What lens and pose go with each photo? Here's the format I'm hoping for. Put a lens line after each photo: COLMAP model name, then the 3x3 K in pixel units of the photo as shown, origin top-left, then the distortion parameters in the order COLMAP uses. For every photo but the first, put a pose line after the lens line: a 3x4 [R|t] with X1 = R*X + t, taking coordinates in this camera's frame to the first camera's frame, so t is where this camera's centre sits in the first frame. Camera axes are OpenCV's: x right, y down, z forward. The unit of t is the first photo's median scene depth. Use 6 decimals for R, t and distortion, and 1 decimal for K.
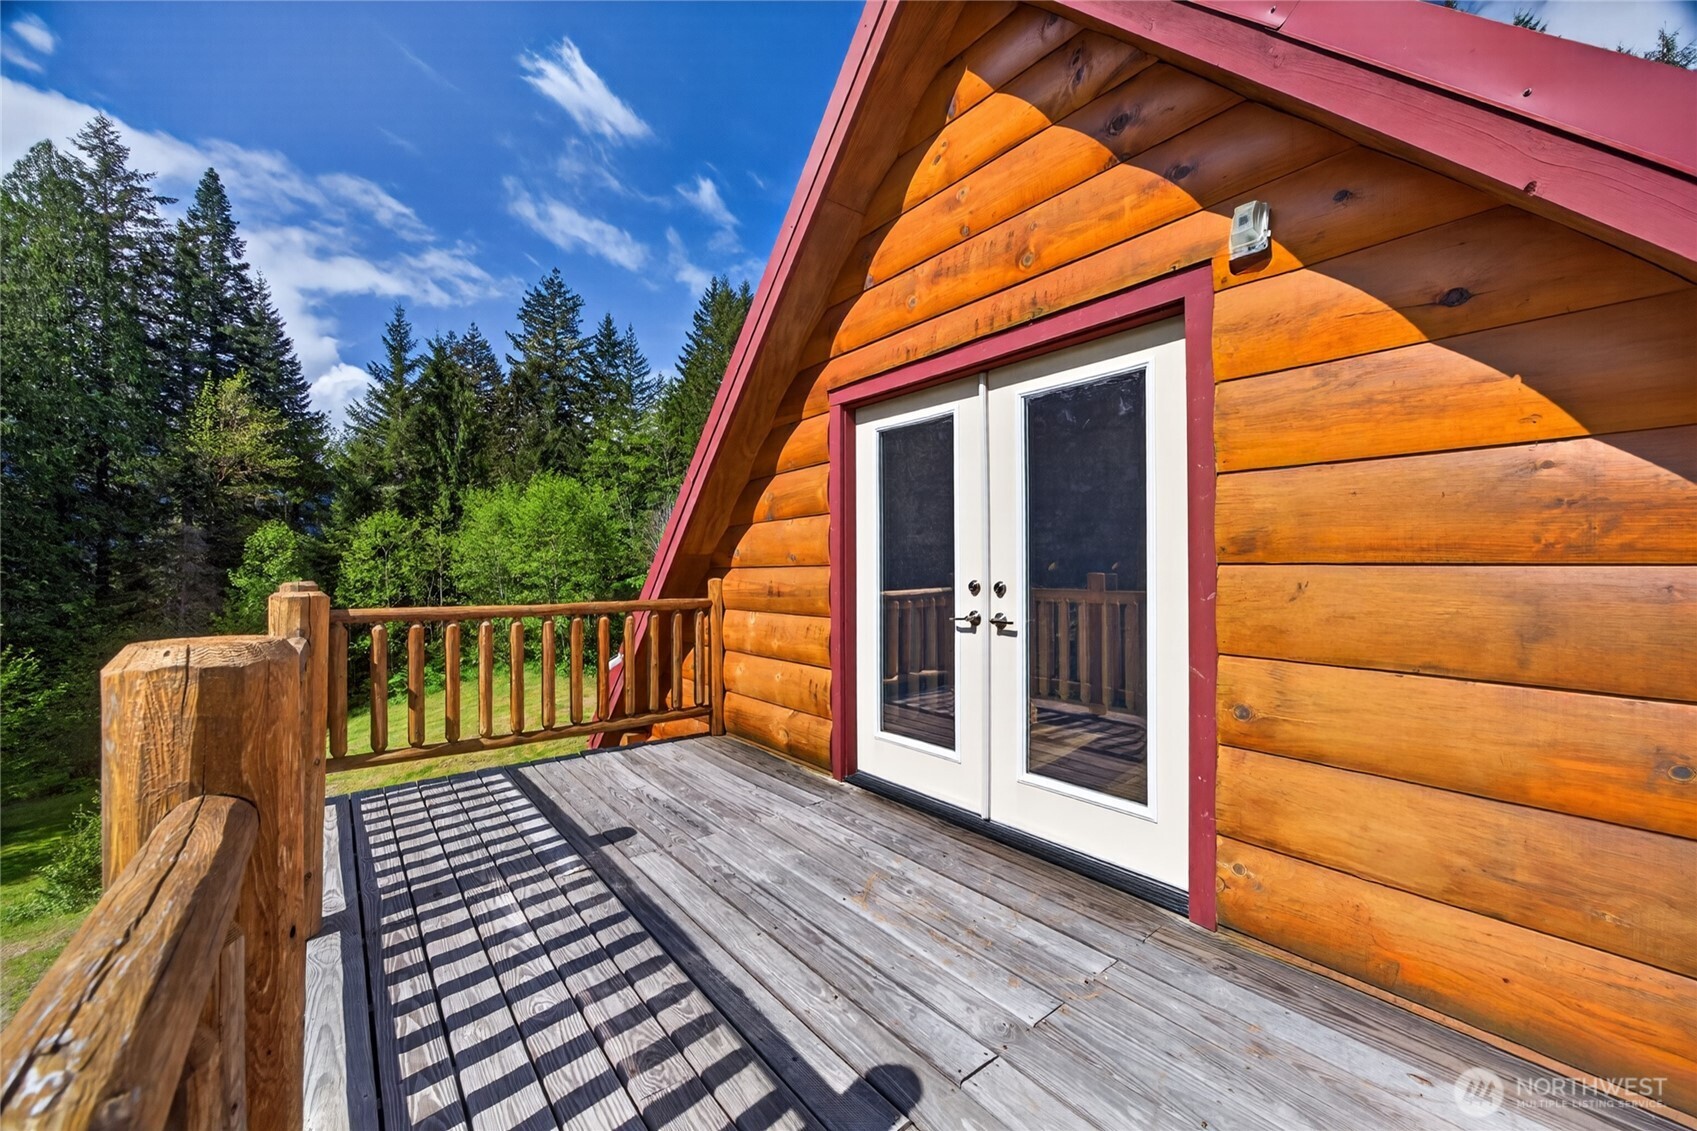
lens RADIAL K [[648.3, 0, 853.1], [0, 648.3, 563.0], [0, 0, 1]] dist [-0.024688, 0.007818]
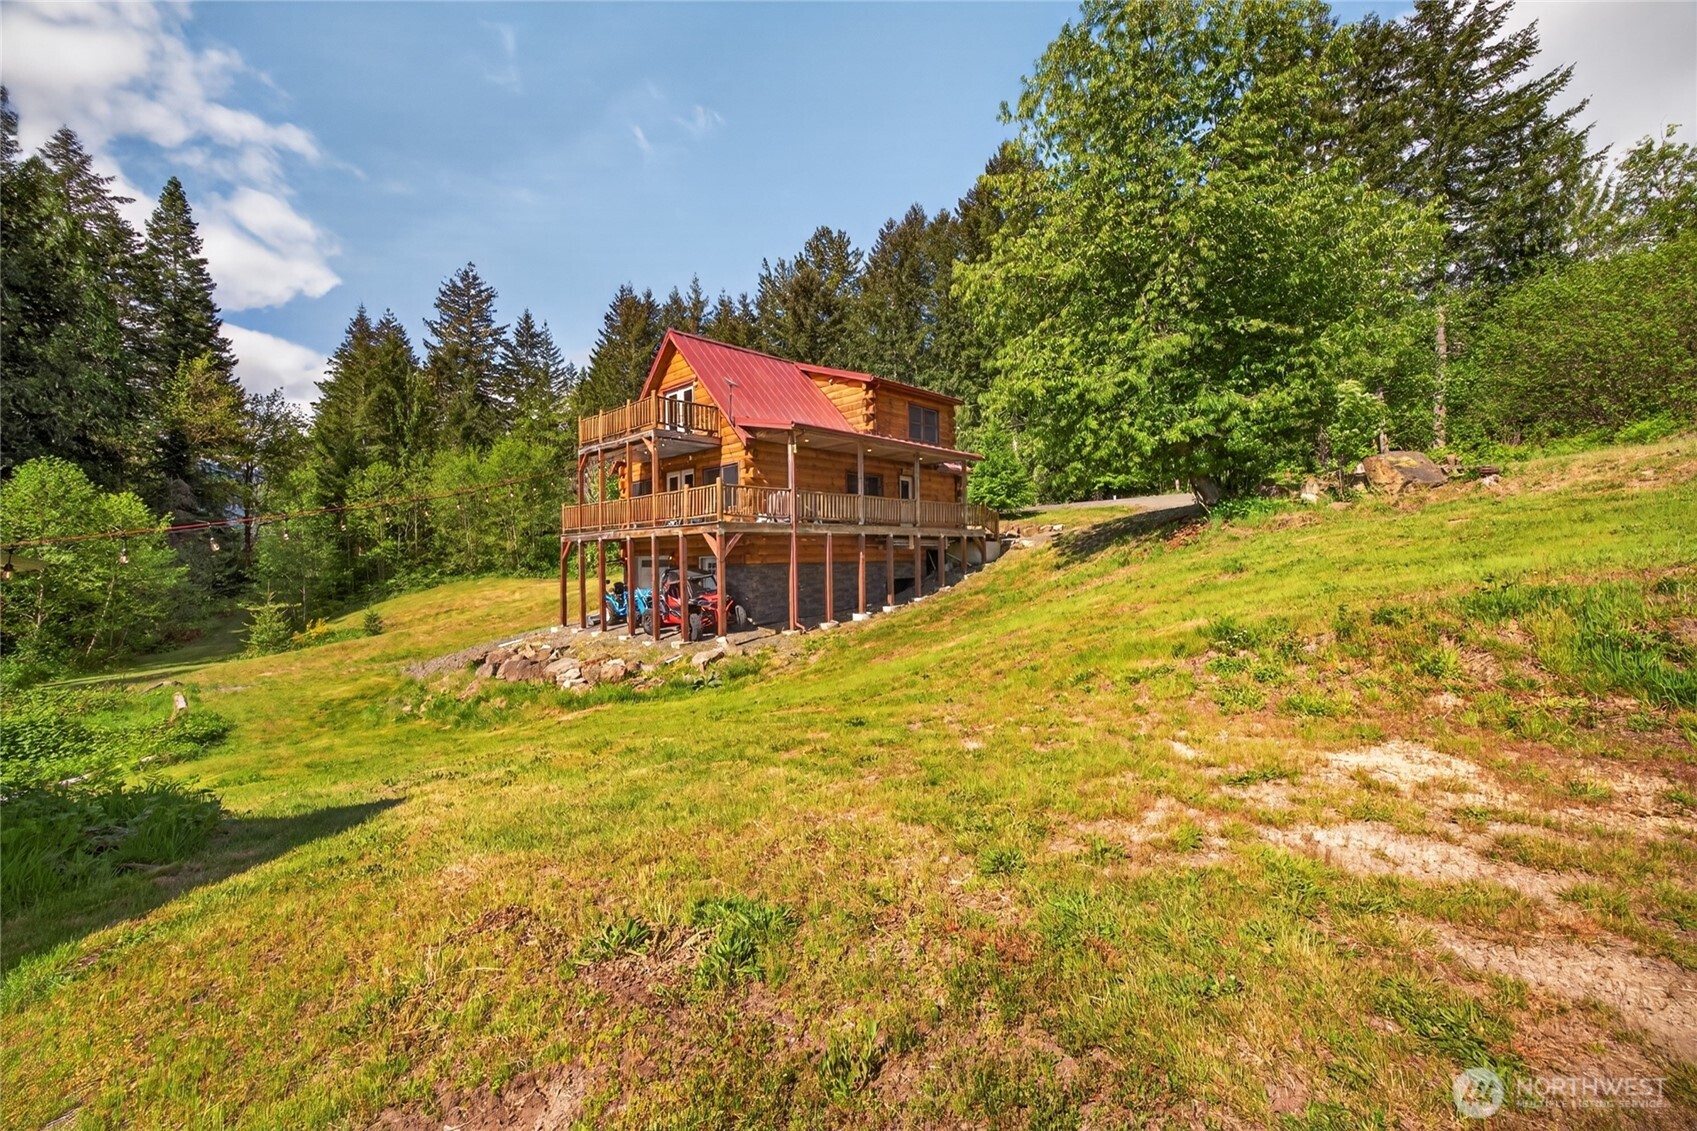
lens RADIAL K [[648.3, 0, 853.1], [0, 648.3, 563.0], [0, 0, 1]] dist [-0.024688, 0.007818]
pose [[0.990595, -0.013717, 0.136139, 0.037129], [0.011443, 0.999782, 0.017468, 0.053963], [-0.136349, -0.015746, 0.990536, -0.222640]]
